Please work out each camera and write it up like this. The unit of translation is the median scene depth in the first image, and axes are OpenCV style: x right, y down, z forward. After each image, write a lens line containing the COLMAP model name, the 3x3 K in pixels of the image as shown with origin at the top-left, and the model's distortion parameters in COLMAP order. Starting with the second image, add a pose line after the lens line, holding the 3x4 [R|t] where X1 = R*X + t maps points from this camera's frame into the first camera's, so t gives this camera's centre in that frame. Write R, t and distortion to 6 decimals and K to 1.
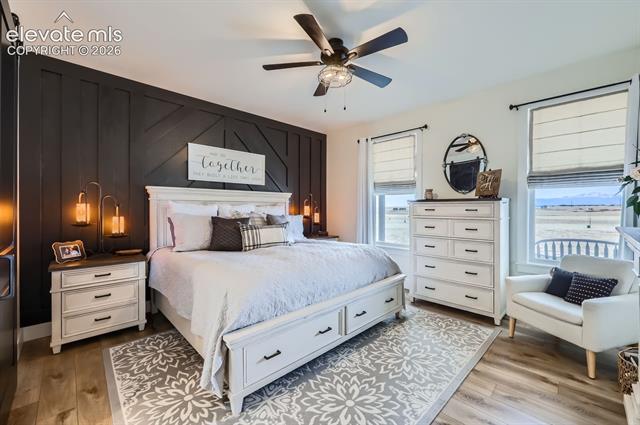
lens RADIAL K [[263.1, 0, 323.5], [0, 263.1, 215.9], [0, 0, 1]] dist [0.002189, -0.000704]
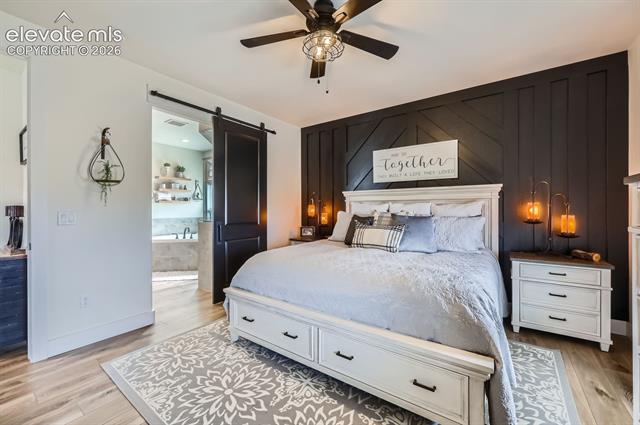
lens RADIAL K [[263.1, 0, 322.4], [0, 263.1, 207.2], [0, 0, 1]] dist [0.002189, -0.000704]
pose [[0.161544, -0.002545, -0.986862, 0.857579], [-0.023336, 0.999707, -0.006398, -0.023315], [0.986590, 0.024063, 0.161437, 0.837858]]
